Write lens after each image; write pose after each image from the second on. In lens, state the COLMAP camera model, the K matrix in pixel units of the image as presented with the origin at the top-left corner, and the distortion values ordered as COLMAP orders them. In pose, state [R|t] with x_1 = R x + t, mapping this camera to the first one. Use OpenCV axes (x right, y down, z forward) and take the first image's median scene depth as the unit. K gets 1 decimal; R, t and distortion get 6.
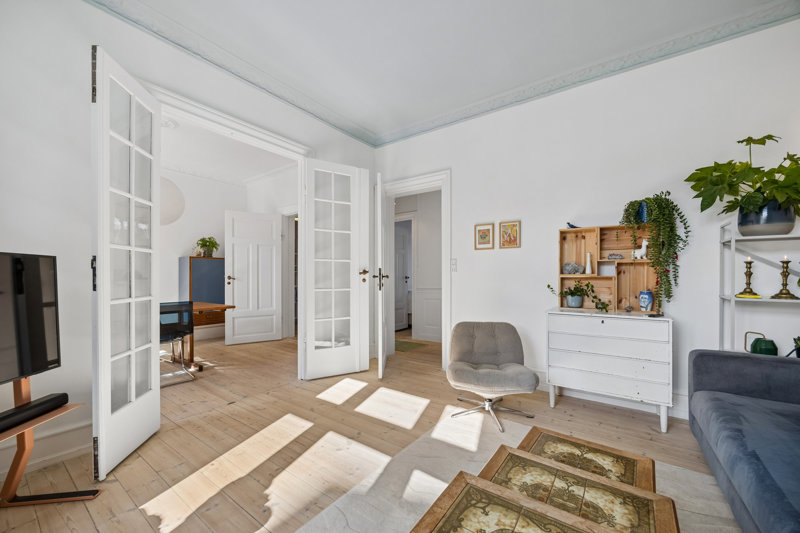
lens RADIAL K [[319.3, 0, 401.4], [0, 319.3, 272.0], [0, 0, 1]] dist [0.001503, -0.000678]
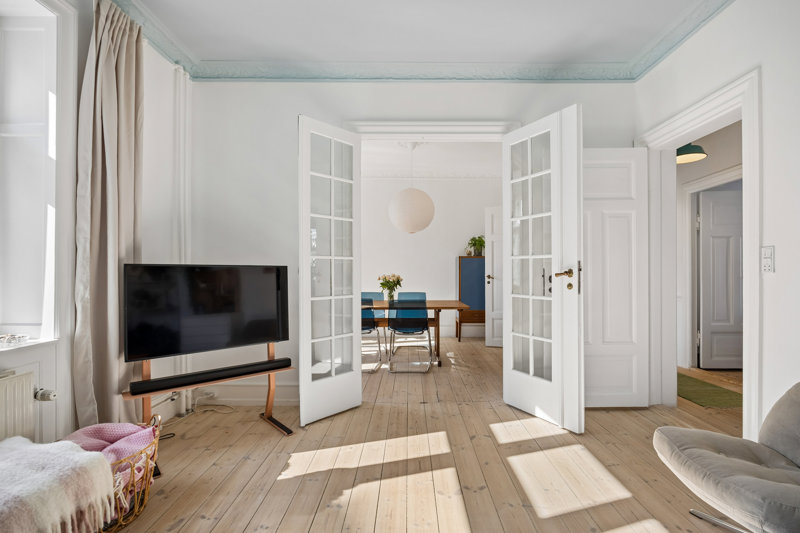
lens RADIAL K [[367.1, 0, 402.4], [0, 367.1, 269.7], [0, 0, 1]] dist [-0.004771, -0.000338]
pose [[0.580182, -0.007310, -0.814454, 0.361254], [0.014759, 0.999890, 0.001539, -0.016116], [0.814353, -0.012913, 0.580226, 0.251982]]
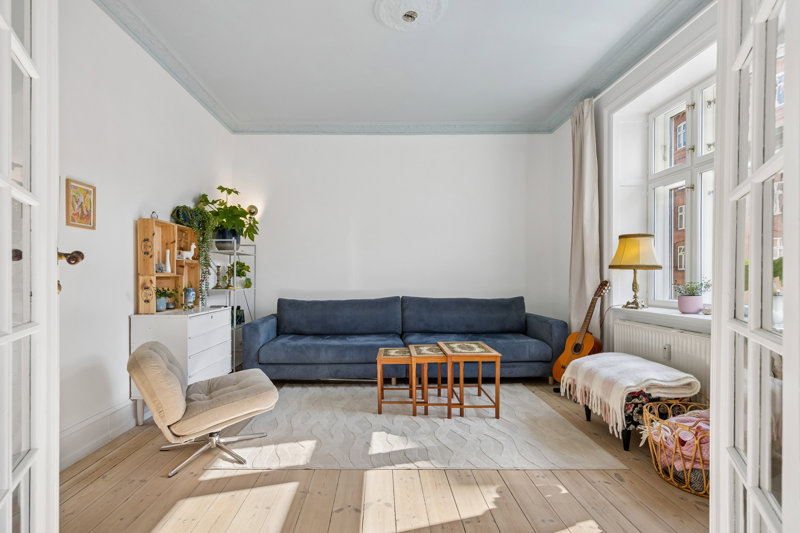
lens RADIAL K [[385.7, 0, 387.9], [0, 385.7, 280.5], [0, 0, 1]] dist [0.002318, 0.000085]
pose [[-0.602961, -0.001799, 0.797769, -0.613098], [-0.003450, 0.999994, -0.000353, 0.023409], [-0.797763, -0.002966, -0.602963, 1.044258]]
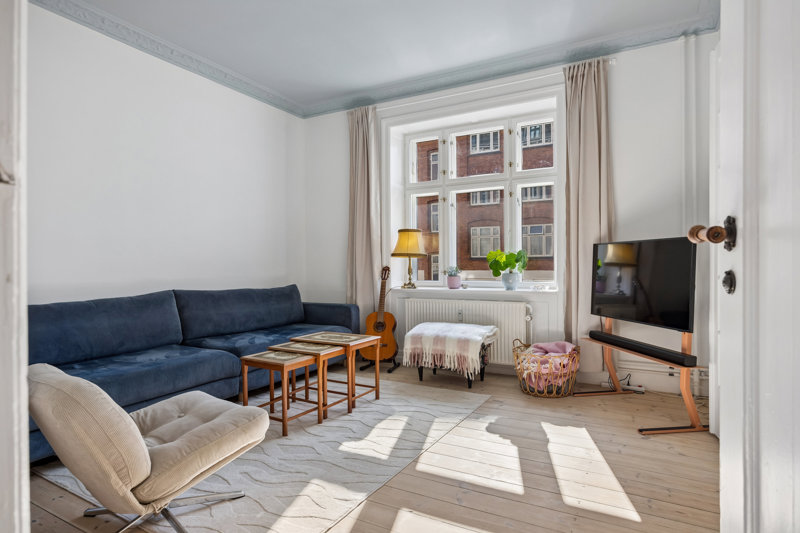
lens RADIAL K [[450.2, 0, 397.8], [0, 450.2, 265.6], [0, 0, 1]] dist [0.002472, -0.000171]
pose [[-0.990823, 0.007108, -0.134982, 0.111759], [0.007496, 0.999969, -0.002360, 0.022410], [0.134961, -0.003350, -0.990845, 1.420296]]
